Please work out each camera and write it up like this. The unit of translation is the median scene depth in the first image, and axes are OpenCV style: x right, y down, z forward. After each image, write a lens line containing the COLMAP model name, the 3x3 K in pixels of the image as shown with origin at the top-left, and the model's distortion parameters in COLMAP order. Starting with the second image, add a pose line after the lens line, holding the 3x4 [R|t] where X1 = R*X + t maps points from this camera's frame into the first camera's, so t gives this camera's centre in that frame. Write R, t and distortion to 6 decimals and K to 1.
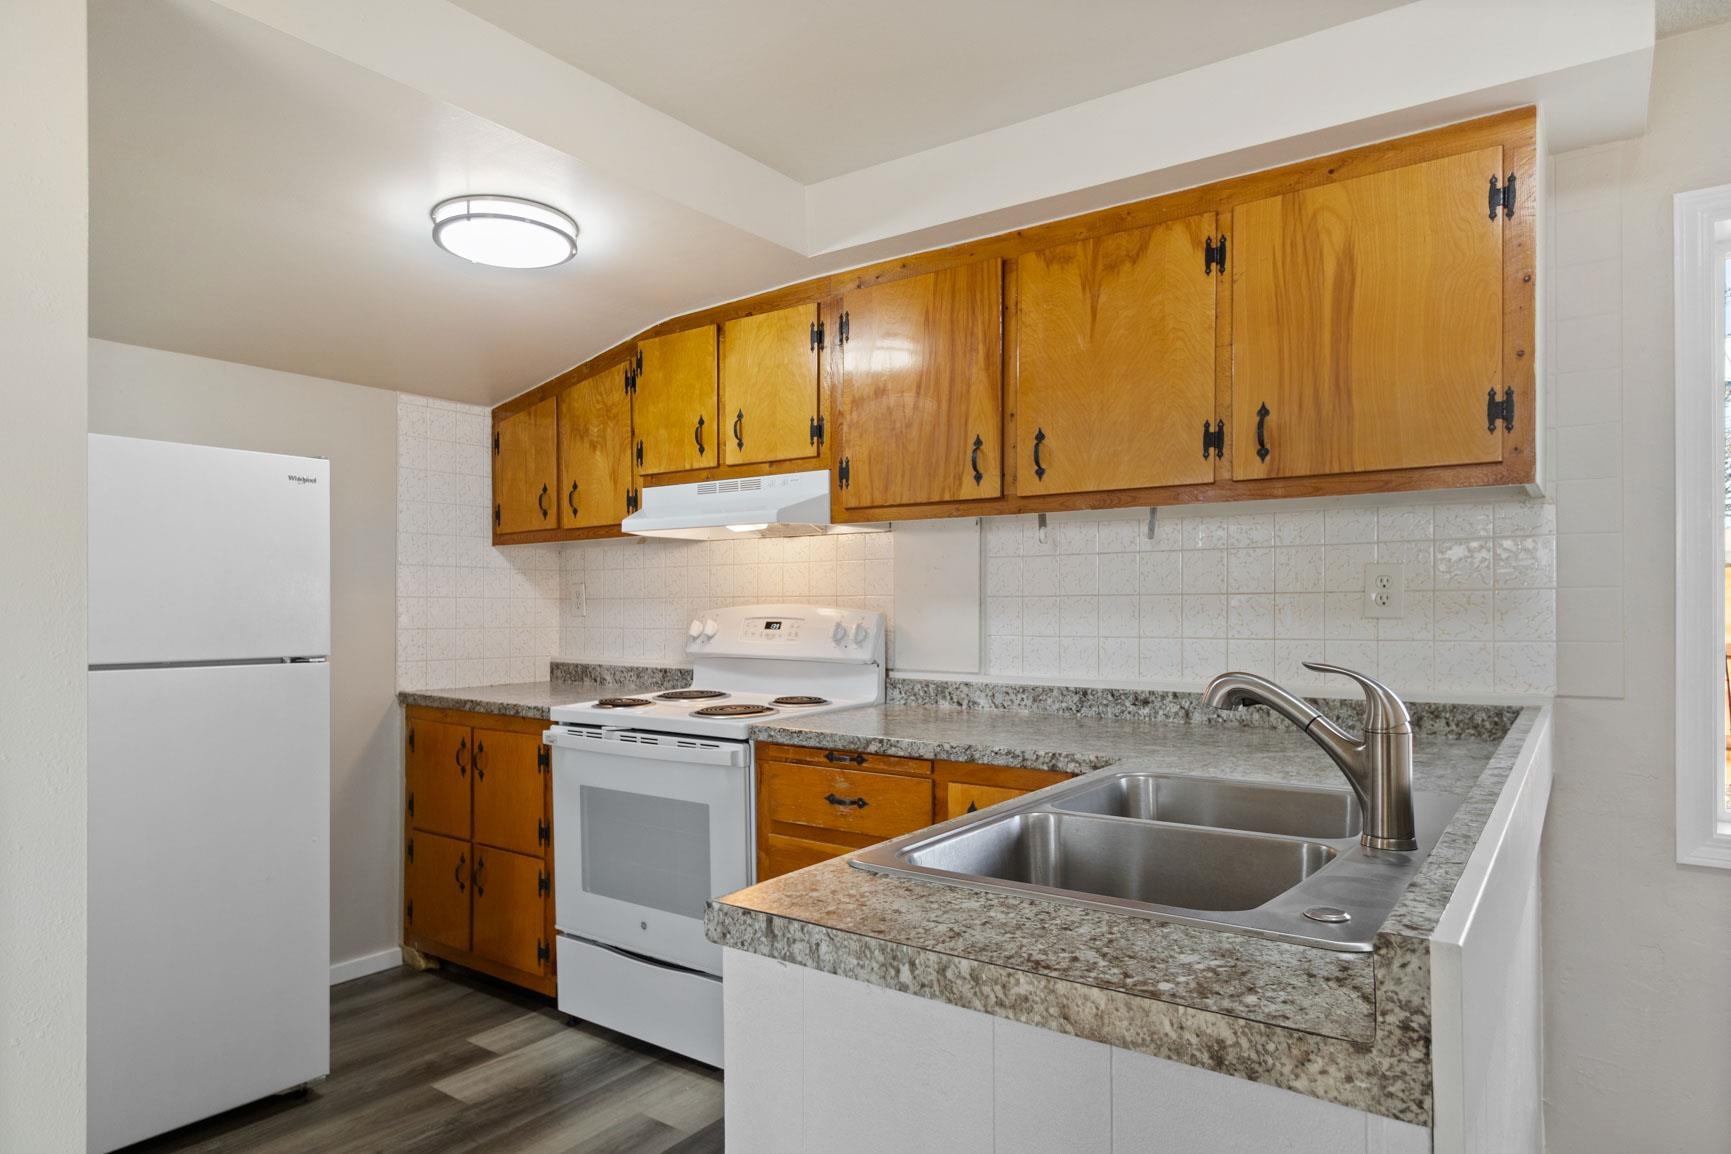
lens RADIAL K [[1026.7, 0, 861.6], [0, 1026.7, 609.1], [0, 0, 1]] dist [0.001527, -0.000301]
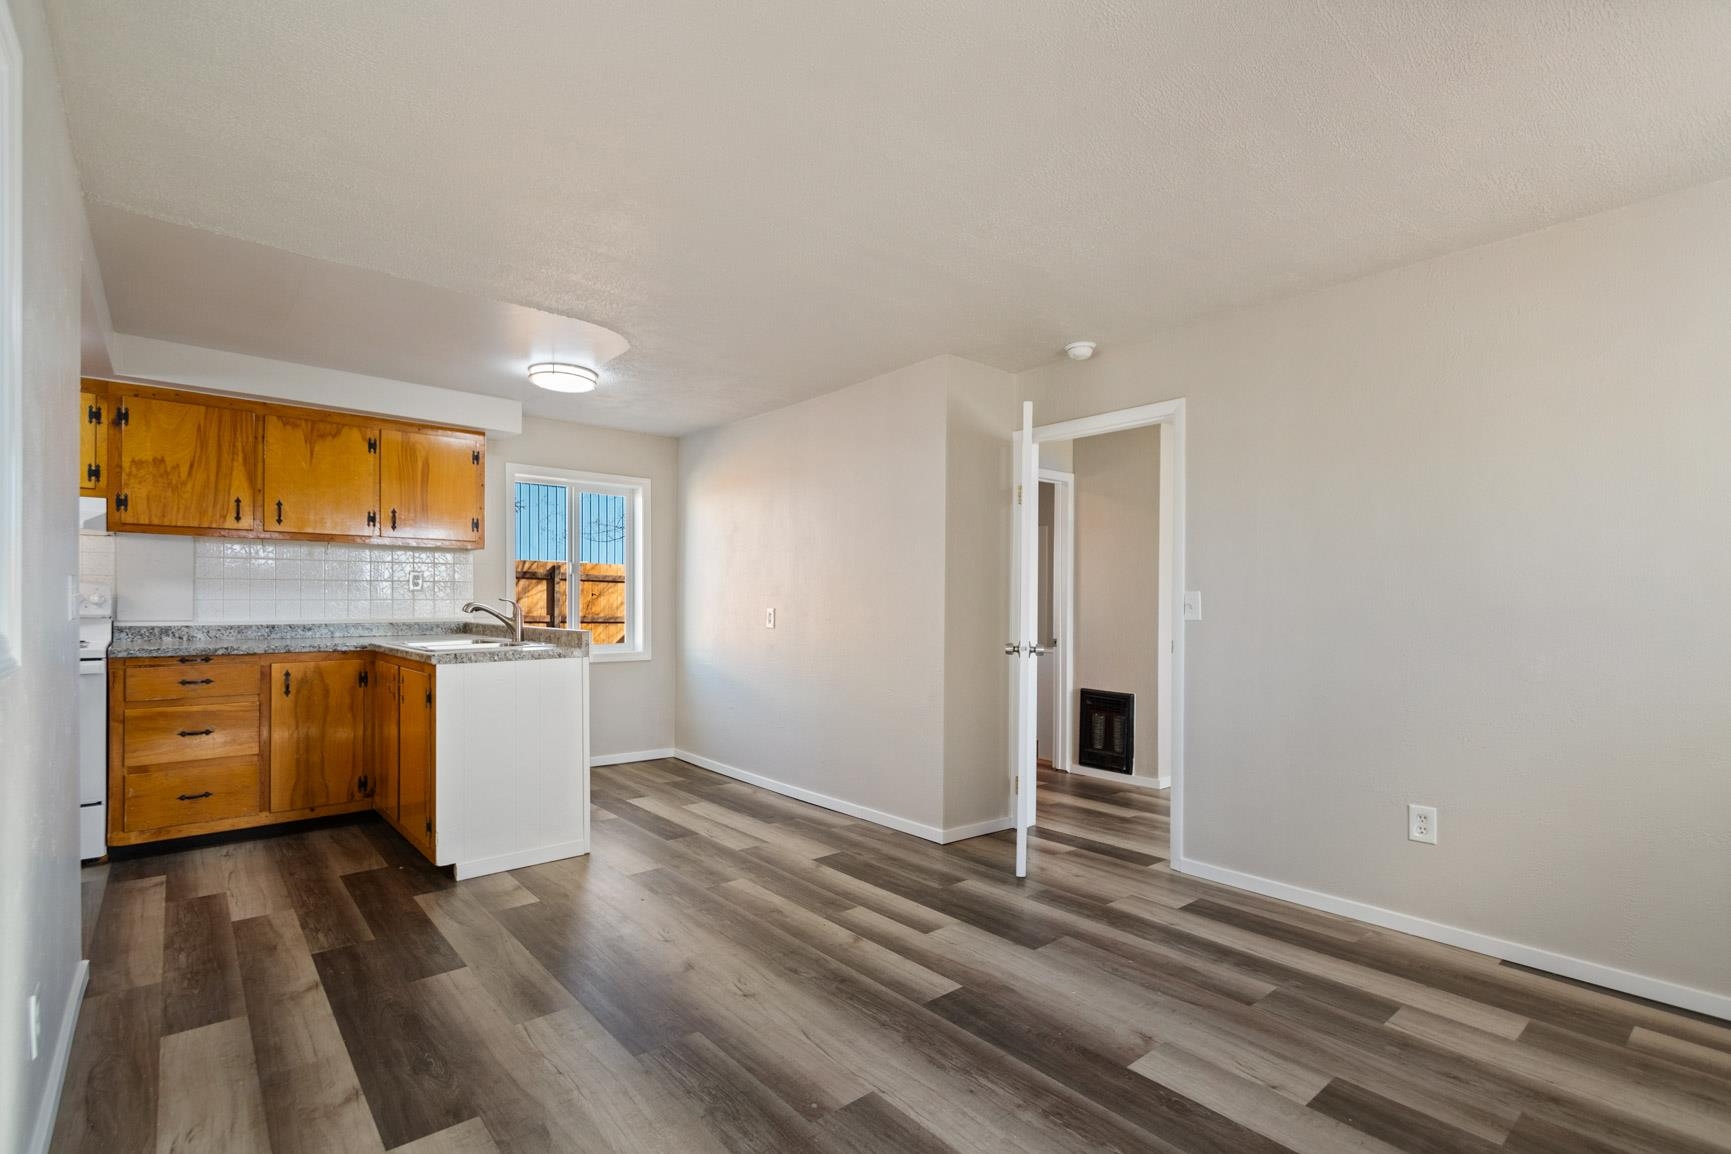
lens RADIAL K [[797.1, 0, 854.9], [0, 797.1, 605.3], [0, 0, 1]] dist [-0.000625, -0.001073]
pose [[0.224147, -0.001260, 0.974555, -1.112089], [-0.001089, 0.999998, 0.001543, 0.035864], [-0.974555, -0.001407, 0.224145, -0.507279]]
